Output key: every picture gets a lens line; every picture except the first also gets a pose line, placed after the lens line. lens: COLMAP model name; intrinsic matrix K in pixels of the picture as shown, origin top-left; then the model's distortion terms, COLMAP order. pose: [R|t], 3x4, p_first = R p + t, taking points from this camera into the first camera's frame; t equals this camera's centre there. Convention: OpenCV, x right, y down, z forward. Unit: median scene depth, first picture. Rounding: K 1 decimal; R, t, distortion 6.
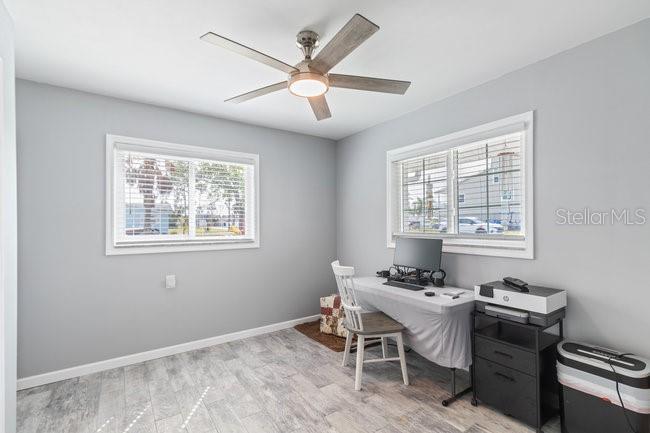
lens RADIAL K [[296.4, 0, 324.5], [0, 296.4, 219.7], [0, 0, 1]] dist [-0.001600, 0.001304]
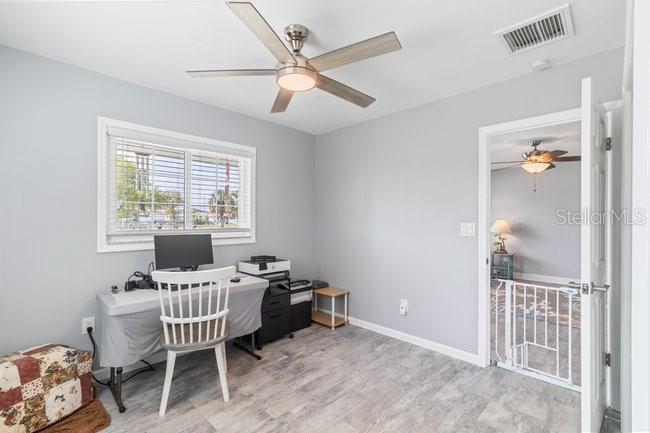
lens RADIAL K [[296.4, 0, 324.6], [0, 296.4, 218.5], [0, 0, 1]] dist [-0.001600, 0.001304]
pose [[-0.181895, 0.003648, 0.983311, -0.897077], [-0.018977, 0.999794, -0.007220, 0.010187], [-0.983135, -0.019974, -0.181788, 0.929375]]
